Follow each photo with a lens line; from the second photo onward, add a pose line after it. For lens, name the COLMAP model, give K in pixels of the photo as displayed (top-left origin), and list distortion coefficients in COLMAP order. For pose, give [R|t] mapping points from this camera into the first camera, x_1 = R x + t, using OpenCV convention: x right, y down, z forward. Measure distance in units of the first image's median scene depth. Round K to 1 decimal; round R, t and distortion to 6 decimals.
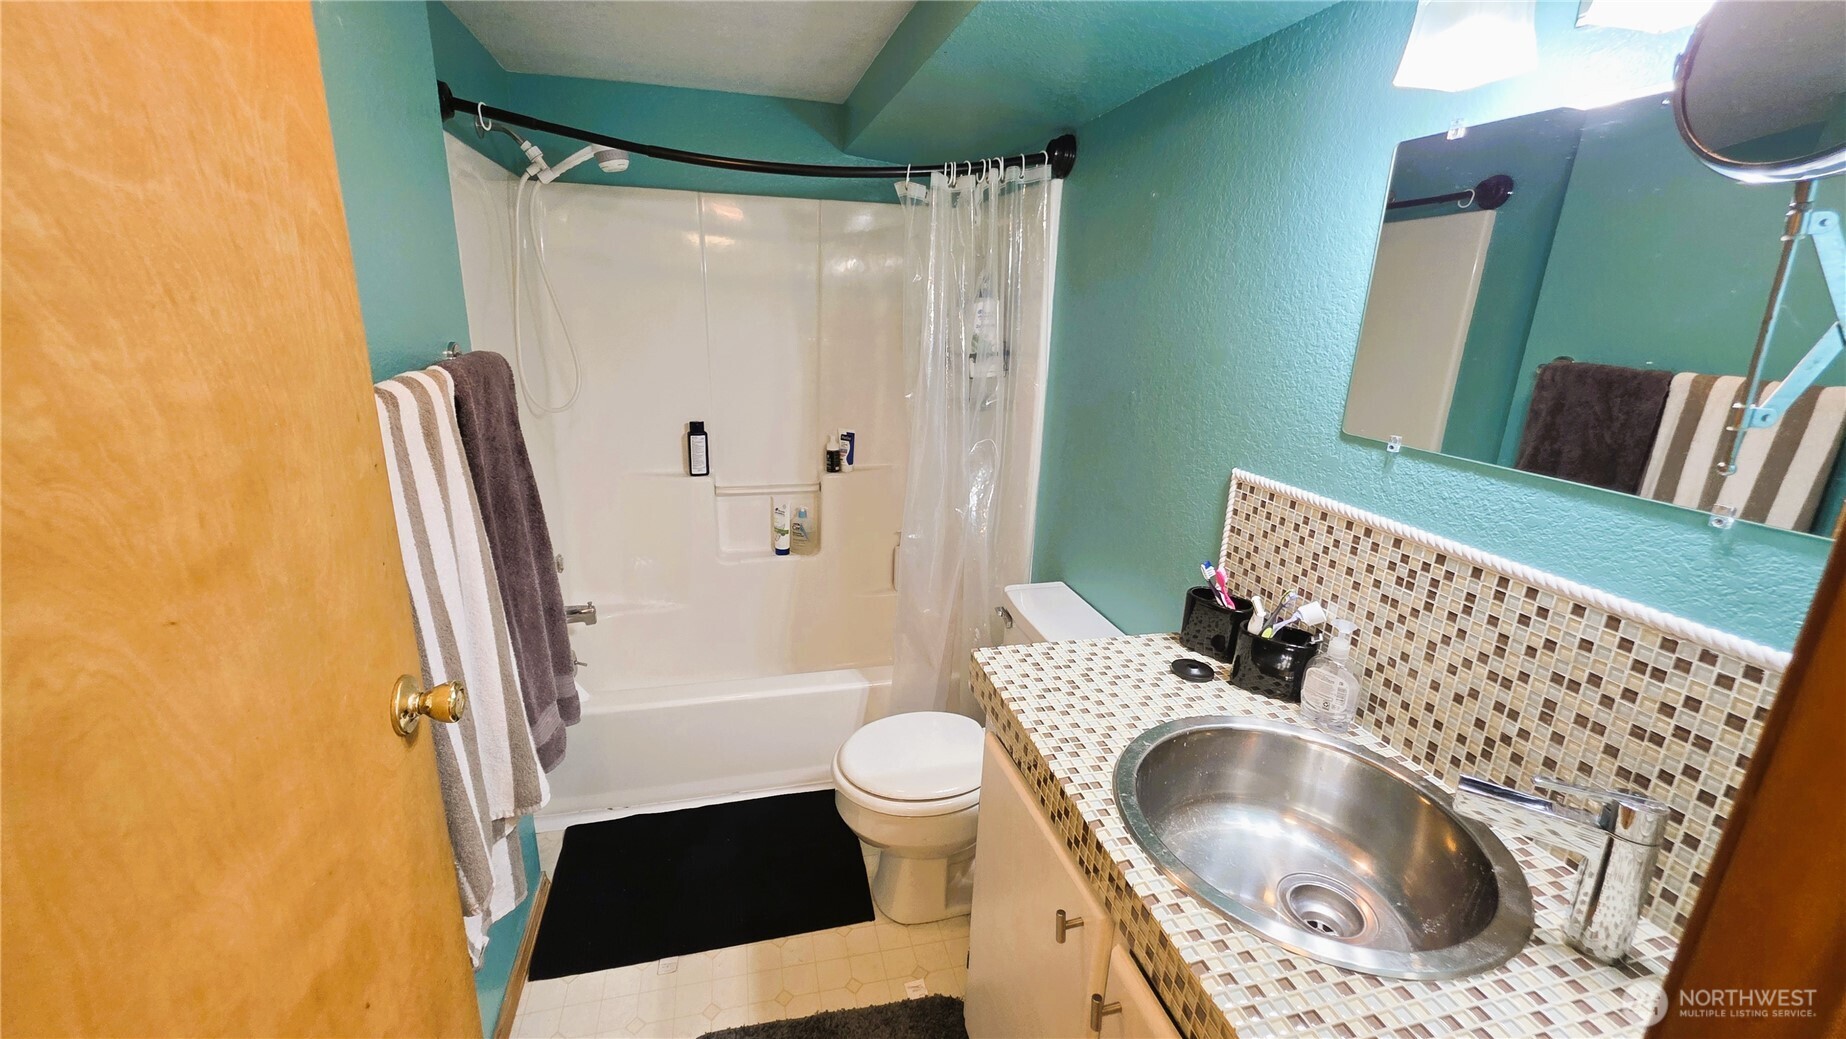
lens RADIAL K [[736.9, 0, 921.3], [0, 736.9, 510.8], [0, 0, 1]] dist [-0.000492, 0.000321]
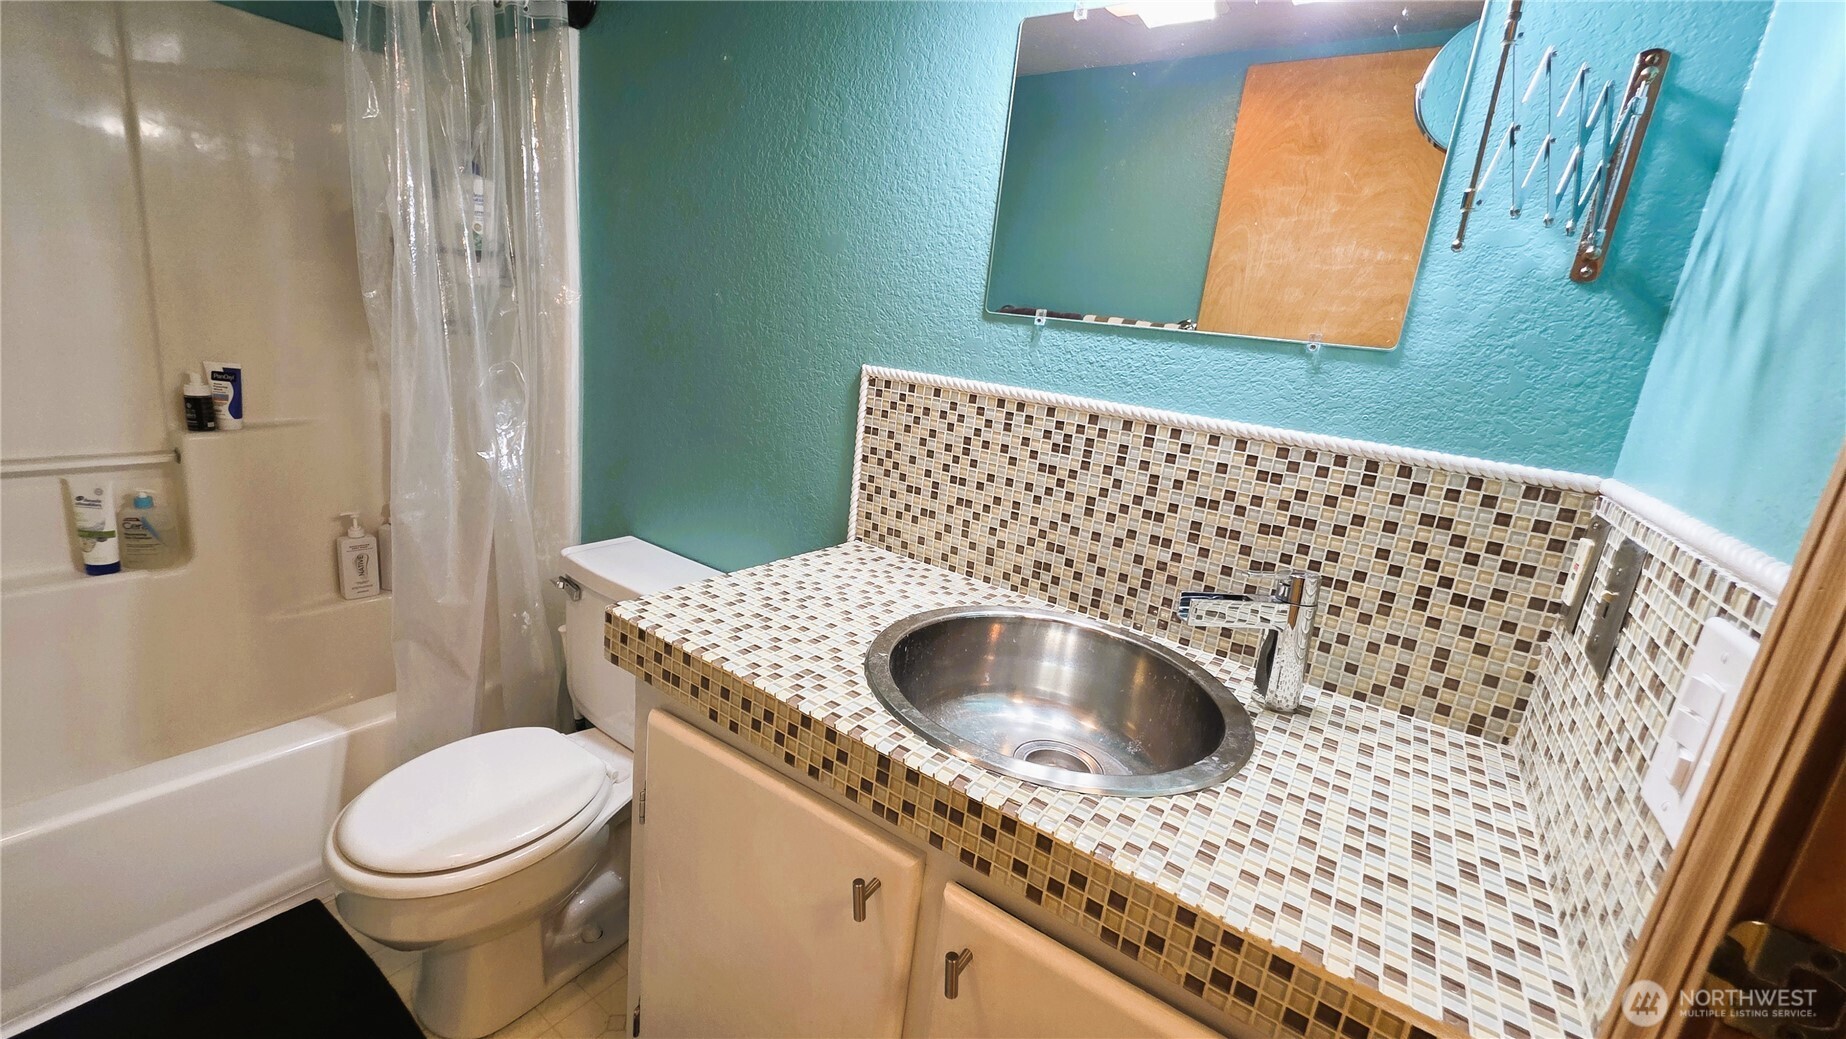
lens RADIAL K [[736.9, 0, 921.3], [0, 736.9, 510.8], [0, 0, 1]] dist [-0.000492, 0.000321]
pose [[0.754082, -0.111219, 0.647294, -0.186545], [0.096573, 0.993622, 0.058221, 0.101331], [-0.649641, 0.018608, 0.760013, 0.307973]]
